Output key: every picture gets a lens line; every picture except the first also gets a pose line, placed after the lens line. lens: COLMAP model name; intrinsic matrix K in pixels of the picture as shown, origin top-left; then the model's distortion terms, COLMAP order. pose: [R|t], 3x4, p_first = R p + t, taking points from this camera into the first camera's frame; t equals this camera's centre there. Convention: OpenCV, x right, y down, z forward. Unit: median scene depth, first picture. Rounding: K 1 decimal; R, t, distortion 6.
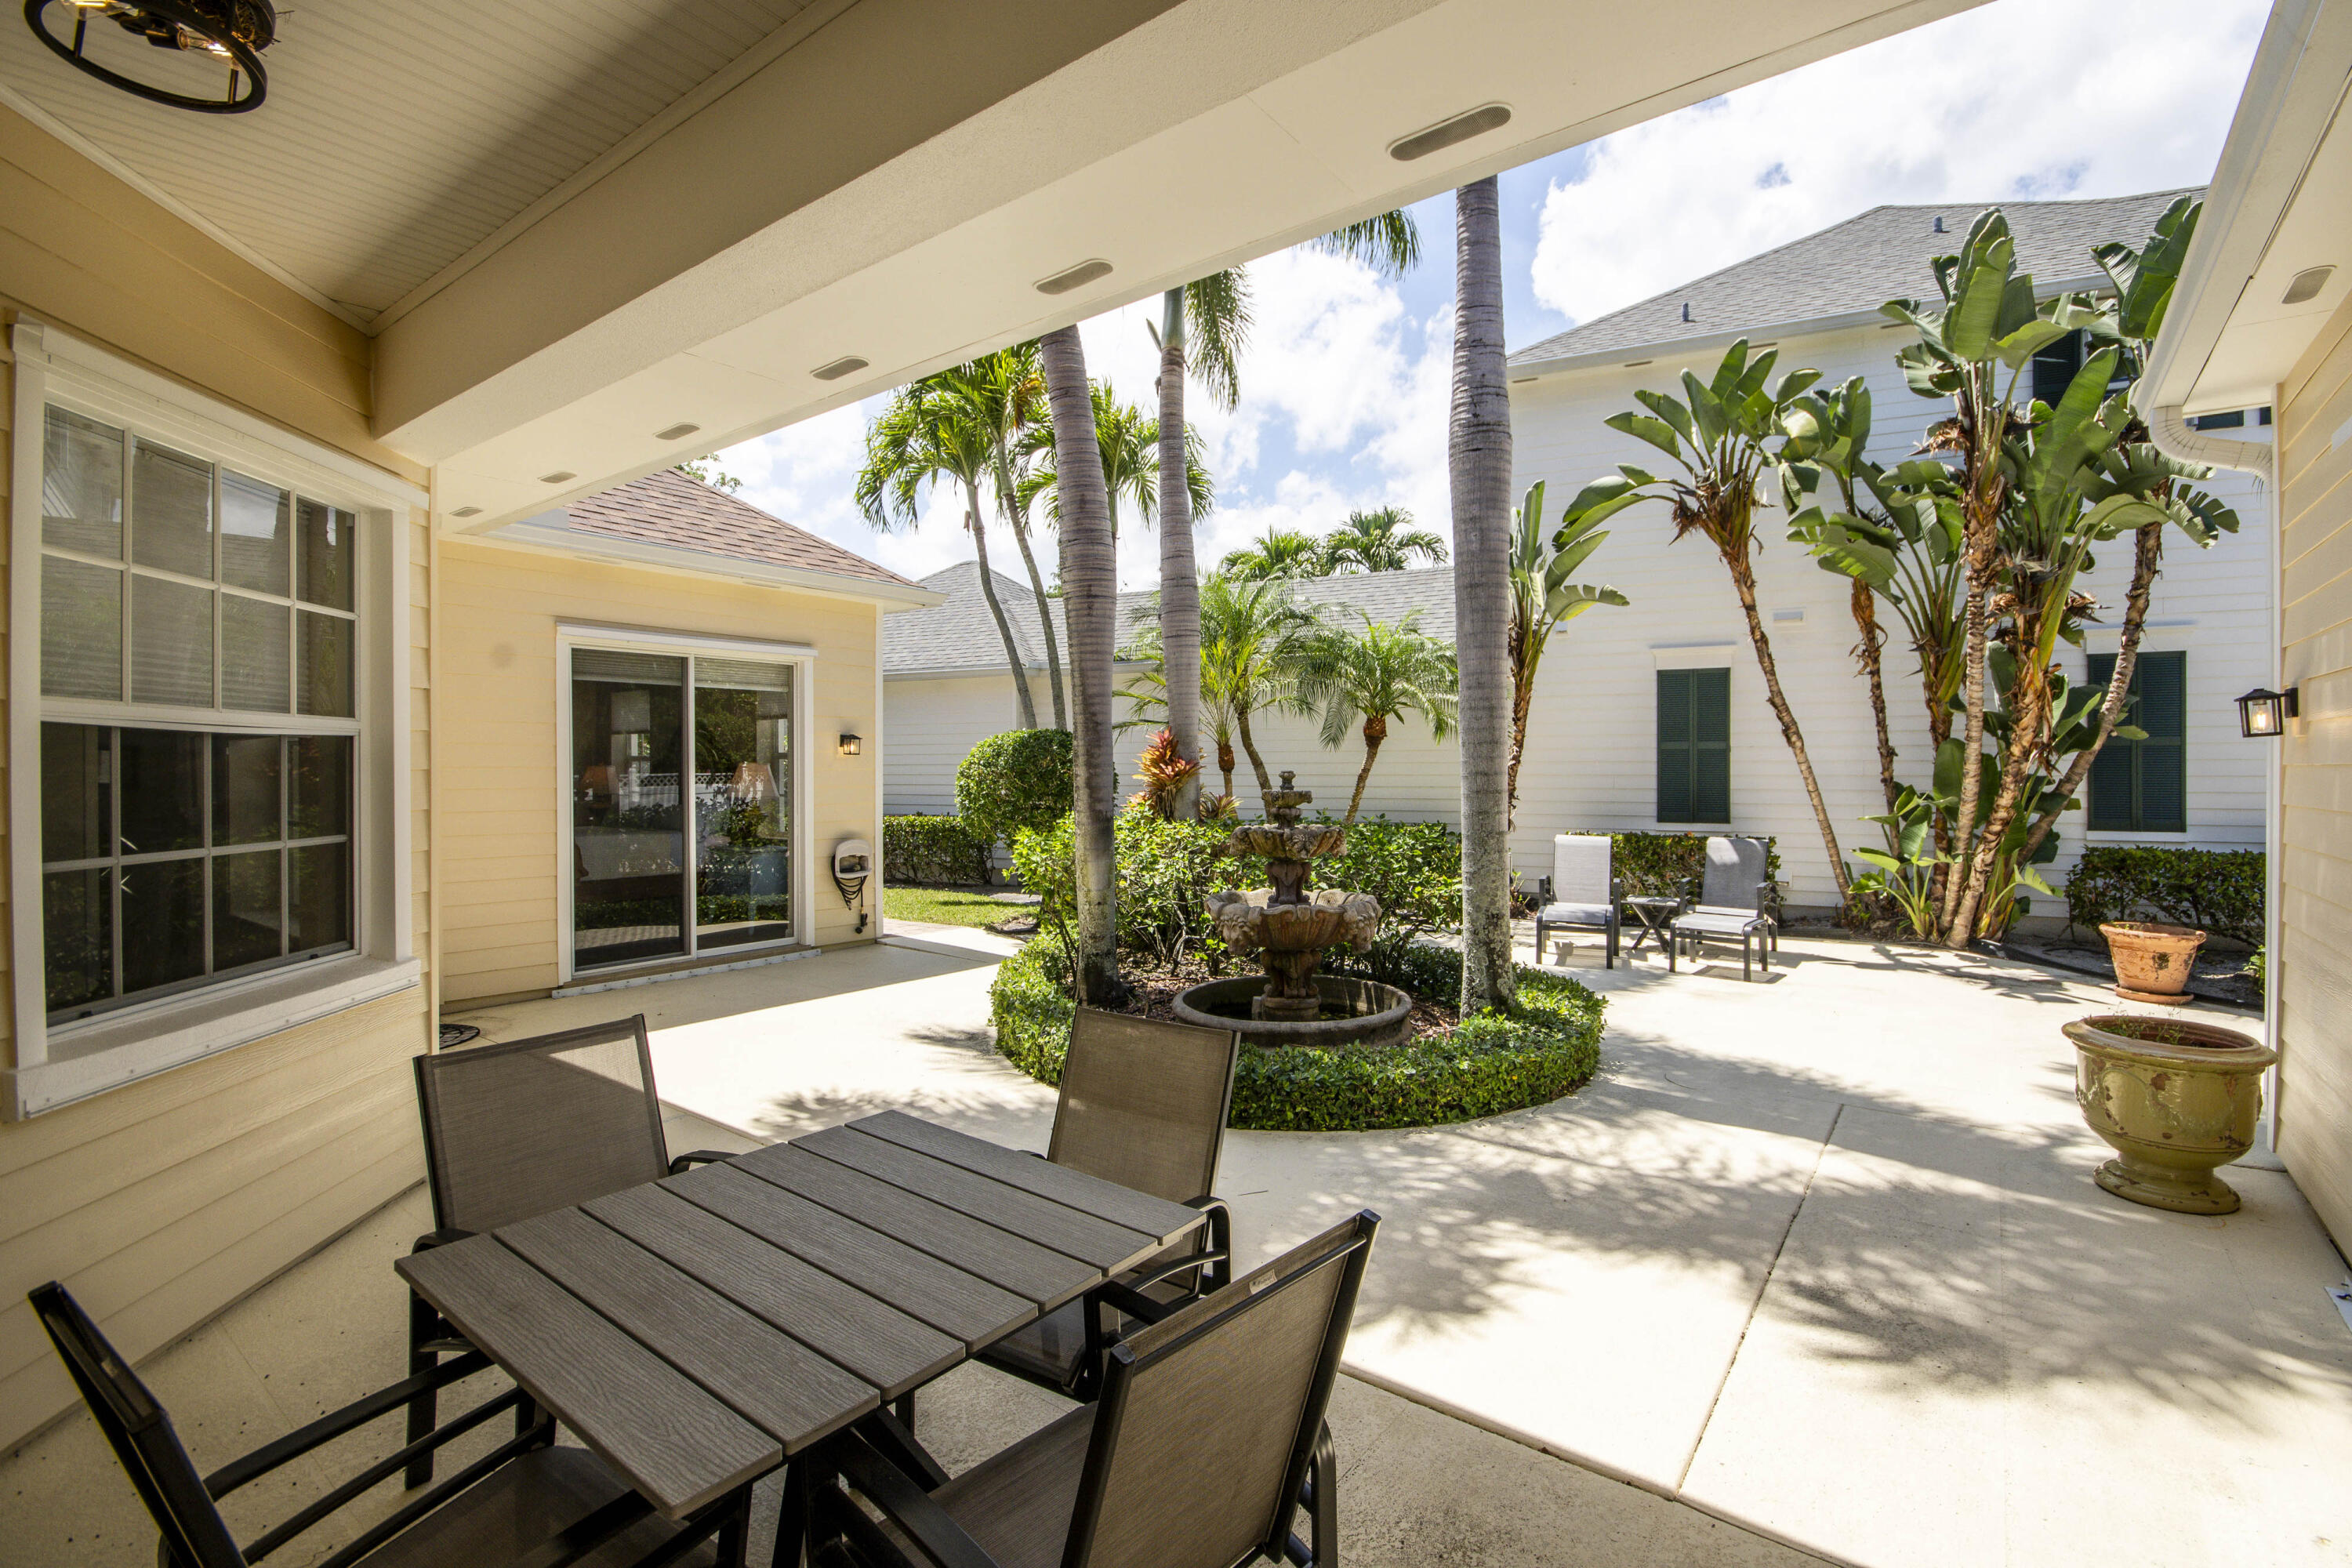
lens RADIAL K [[1056.0, 0, 1221.5], [0, 1056.0, 769.3], [0, 0, 1]] dist [0.006594, -0.008736]
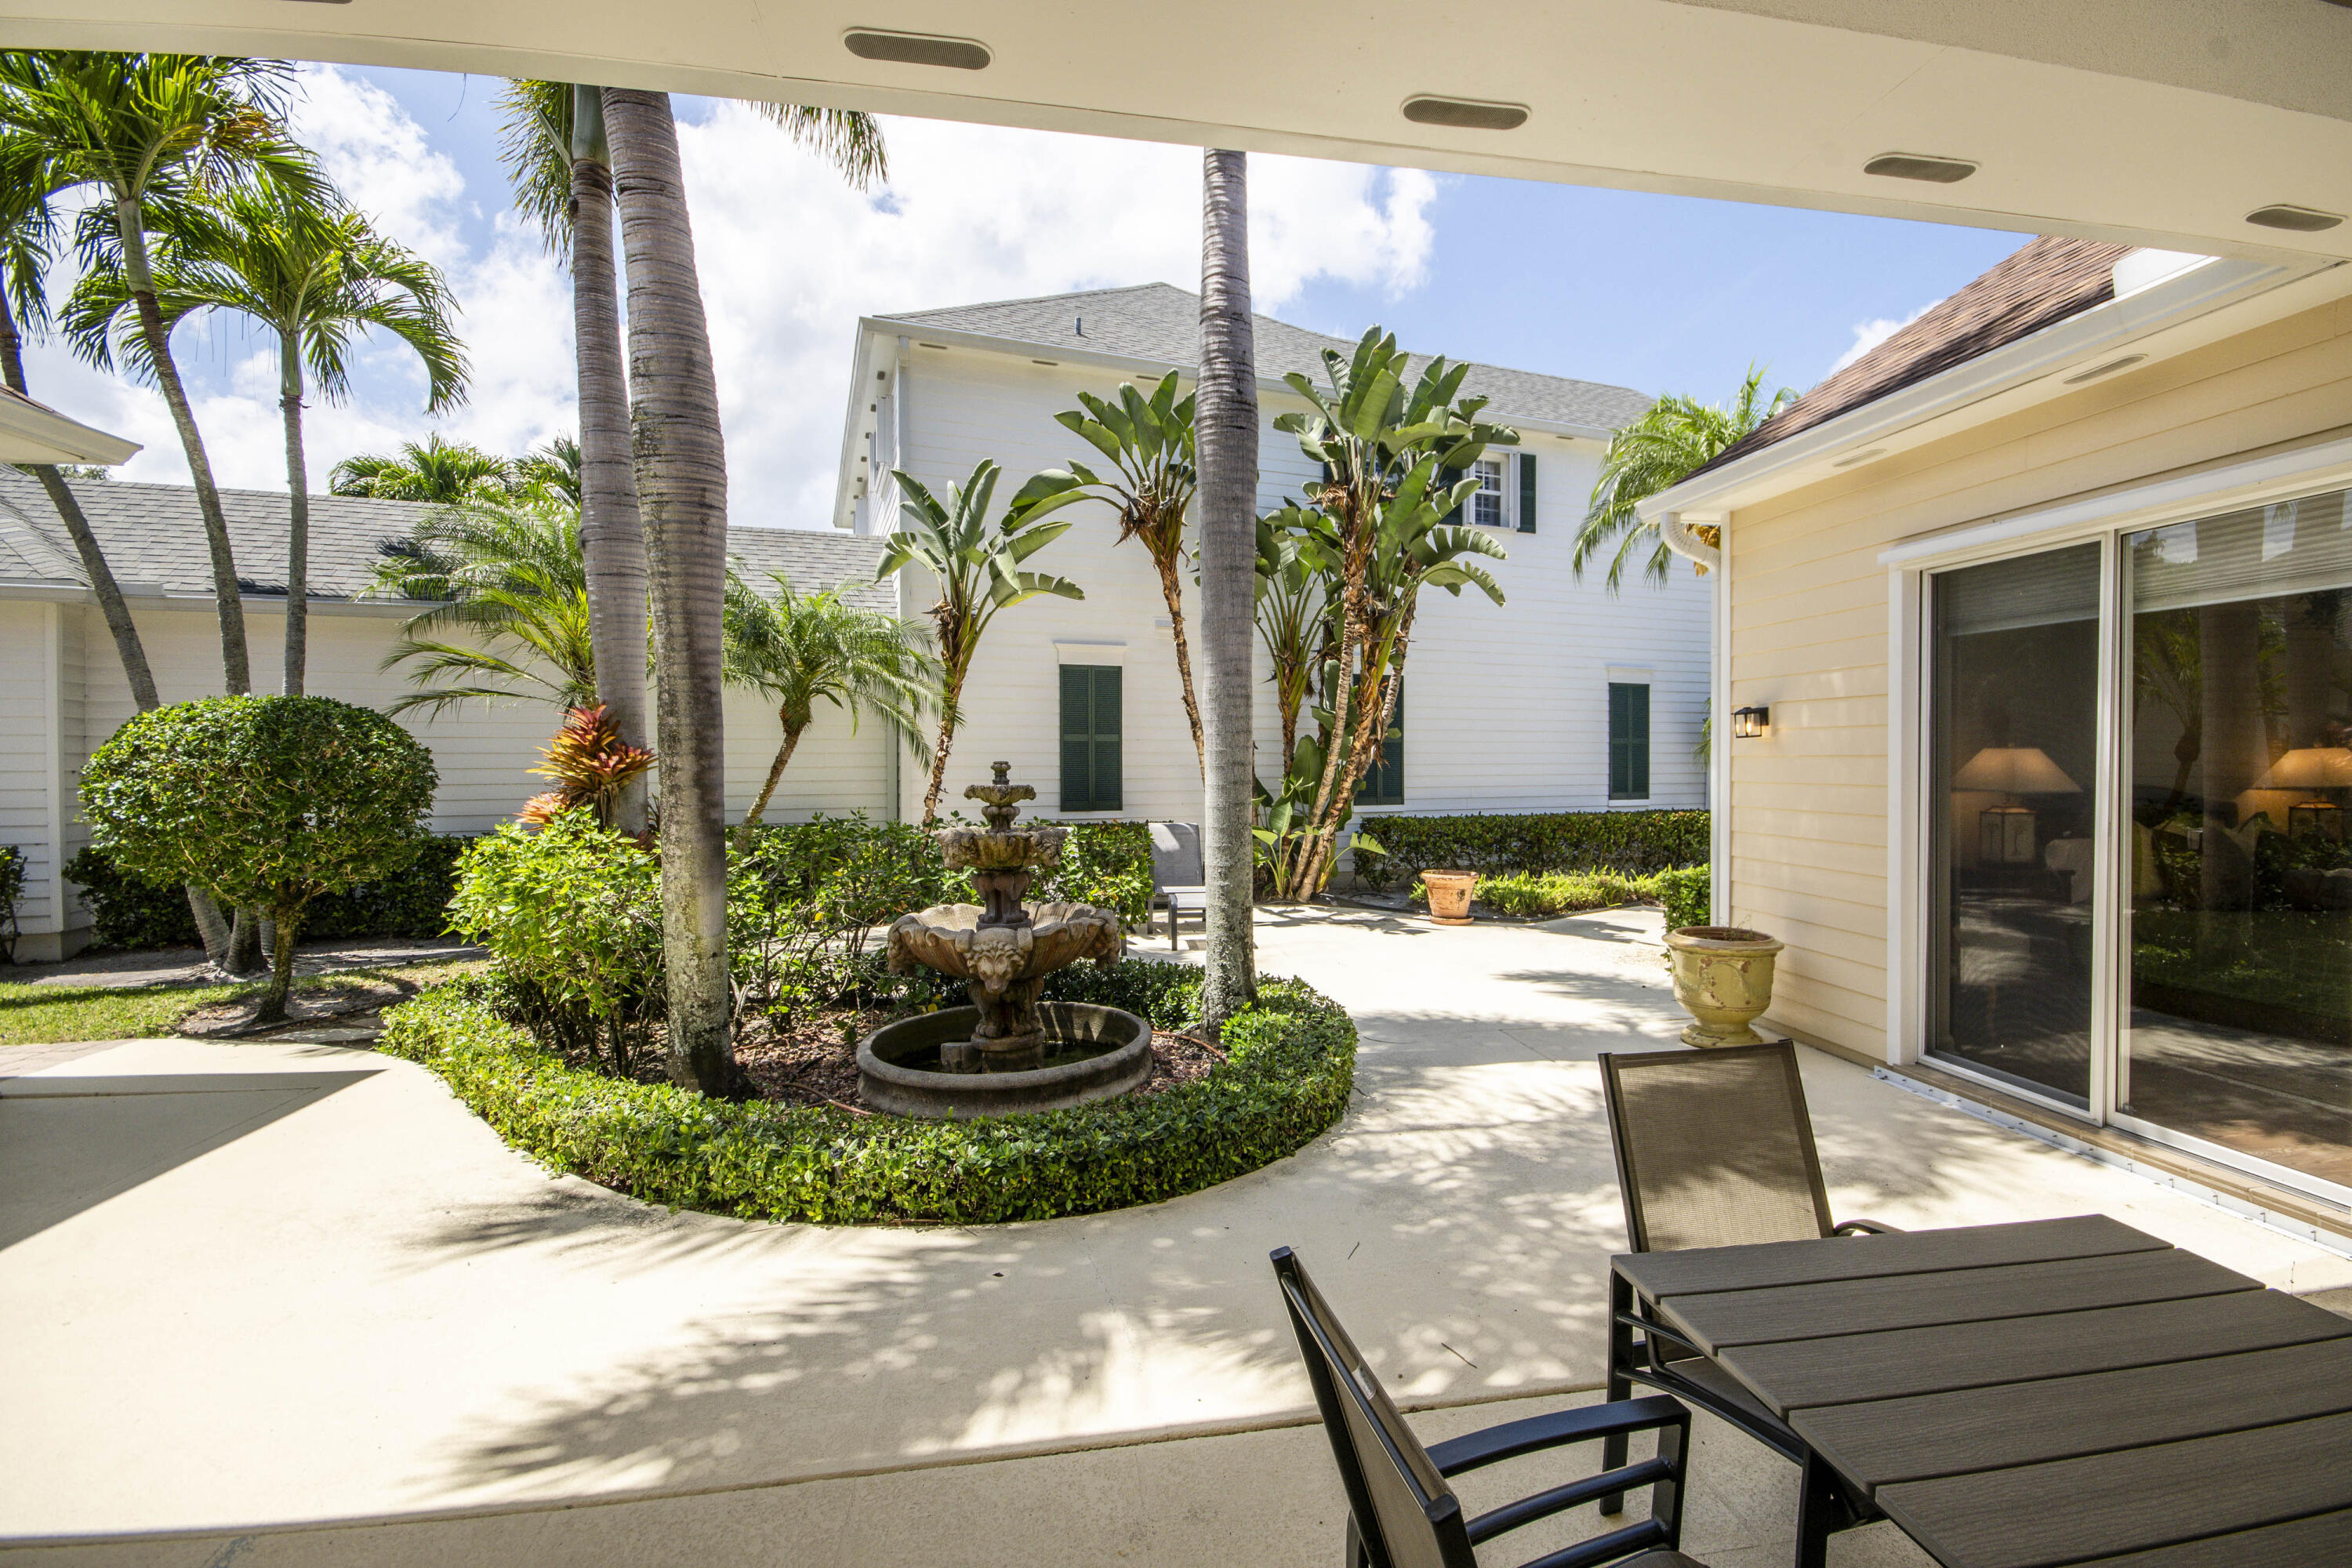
lens RADIAL K [[1056.0, 0, 1228.9], [0, 1056.0, 765.7], [0, 0, 1]] dist [0.006594, -0.008736]
pose [[0.683952, -0.004348, 0.729514, -0.274854], [0.000952, 0.999987, 0.005067, 0.000442], [-0.729527, -0.002771, 0.683947, 0.203370]]
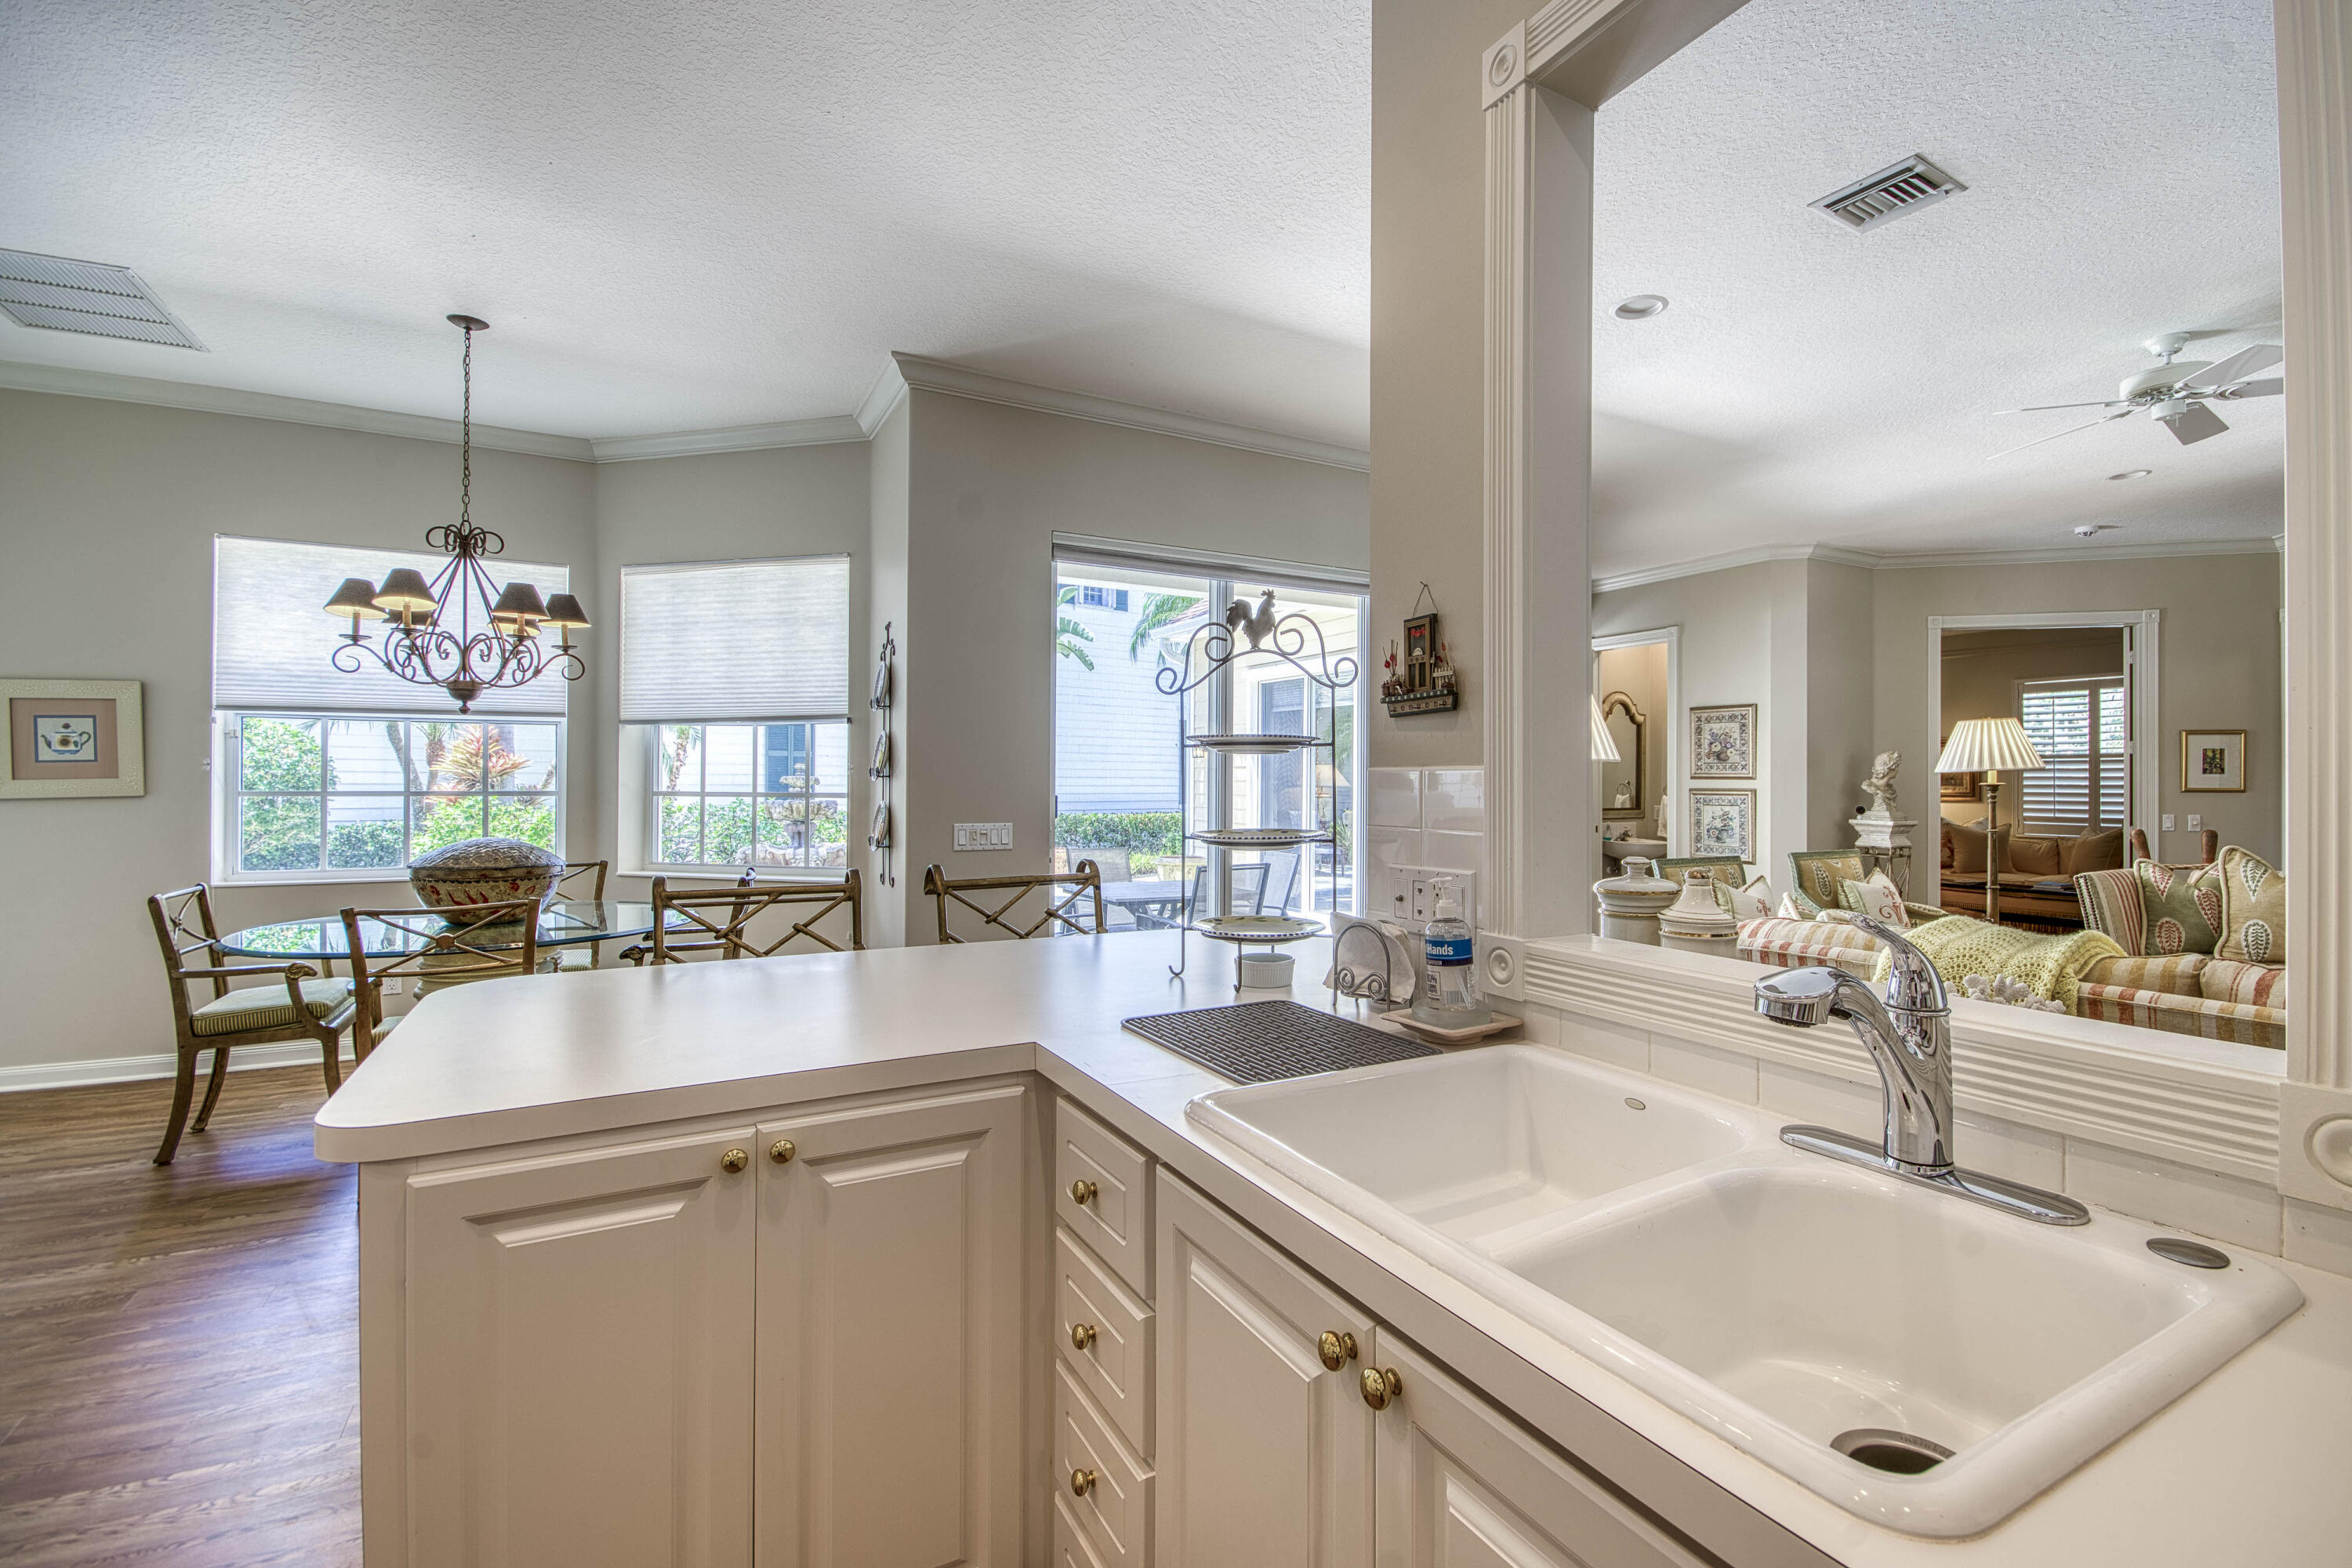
lens RADIAL K [[1056.0, 0, 1225.7], [0, 1056.0, 778.2], [0, 0, 1]] dist [0.006594, -0.008736]
pose [[0.409375, 0.006647, 0.912342, -0.709622], [-0.005527, 0.999973, -0.004805, 0.016150], [-0.912349, -0.003076, 0.409401, -0.126333]]
